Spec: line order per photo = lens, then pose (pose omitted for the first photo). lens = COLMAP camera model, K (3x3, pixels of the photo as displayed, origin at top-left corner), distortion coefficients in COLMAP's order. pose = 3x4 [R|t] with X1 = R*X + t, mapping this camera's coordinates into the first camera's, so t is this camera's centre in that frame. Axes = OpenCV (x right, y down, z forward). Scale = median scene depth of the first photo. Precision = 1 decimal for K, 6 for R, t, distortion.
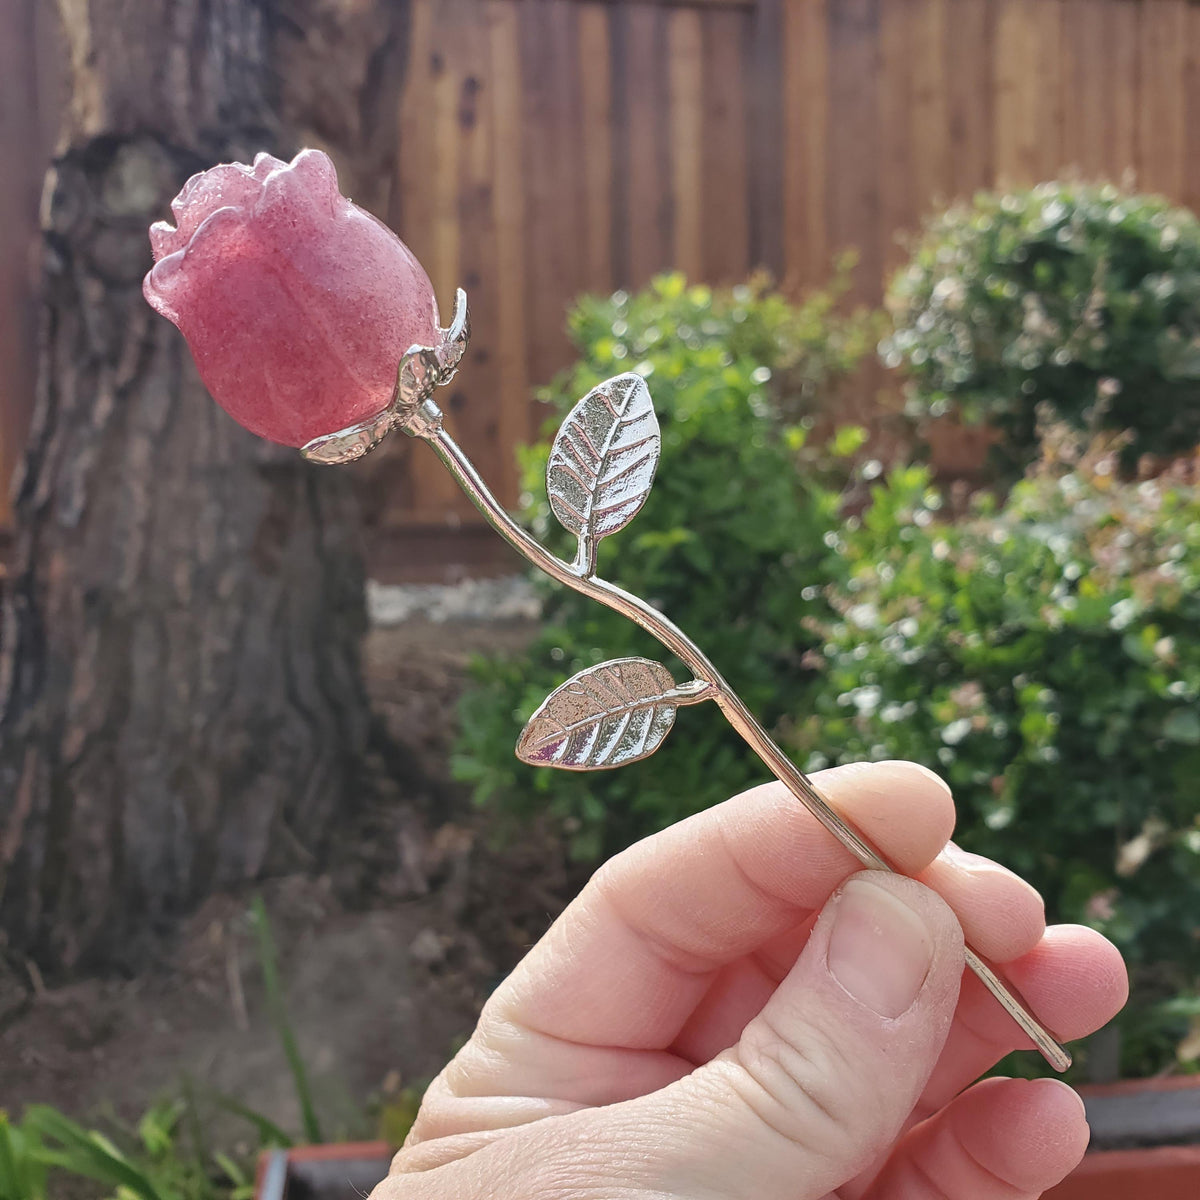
lens RADIAL K [[1275.5, 0, 567.1], [0, 1275.5, 596.3], [0, 0, 1]] dist [-0.136883, 0.107935]
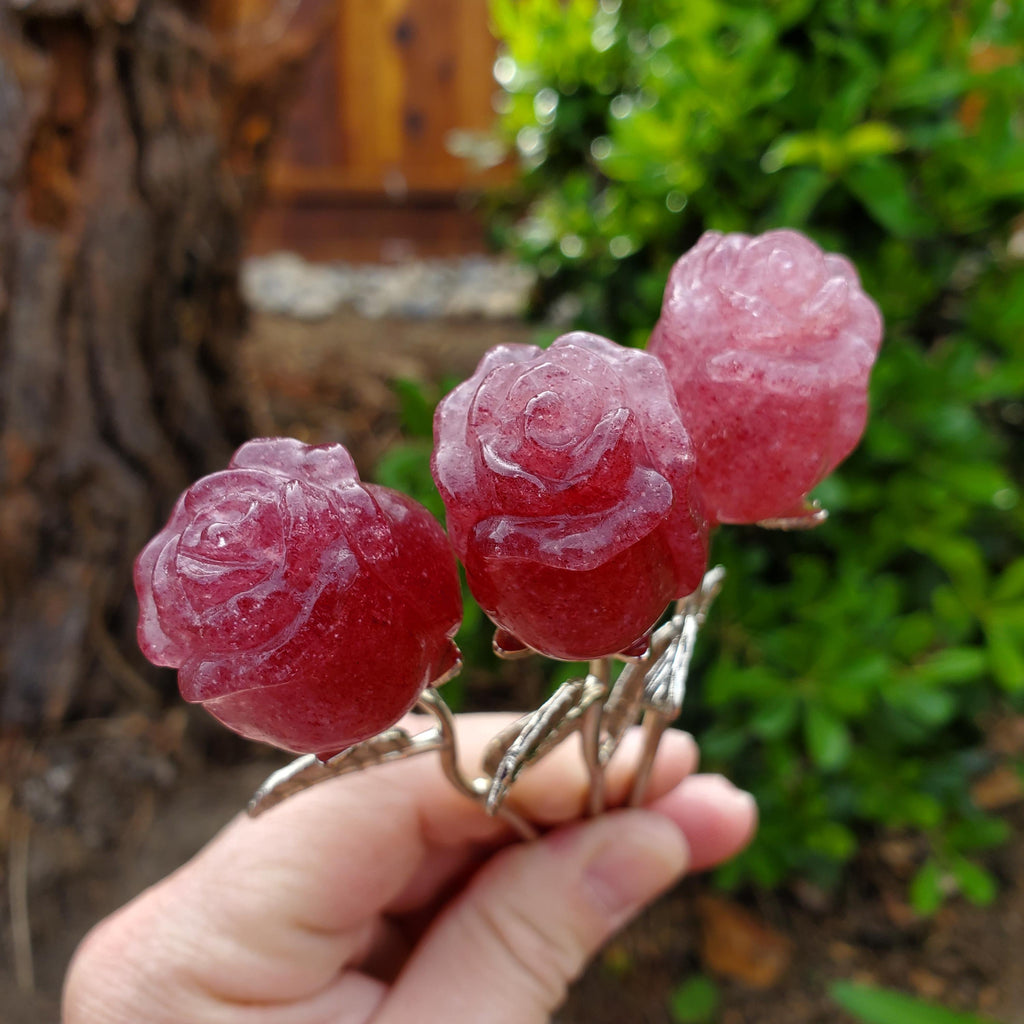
lens RADIAL K [[1087.7, 0, 512.0], [0, 1087.7, 512.0], [0, 0, 1]] dist [-0.161011, 0.122613]
pose [[0.999639, 0.025595, 0.008178, -0.027546], [-0.026688, 0.981120, 0.191551, 0.012357], [-0.003121, -0.191701, 0.981448, 0.474925]]
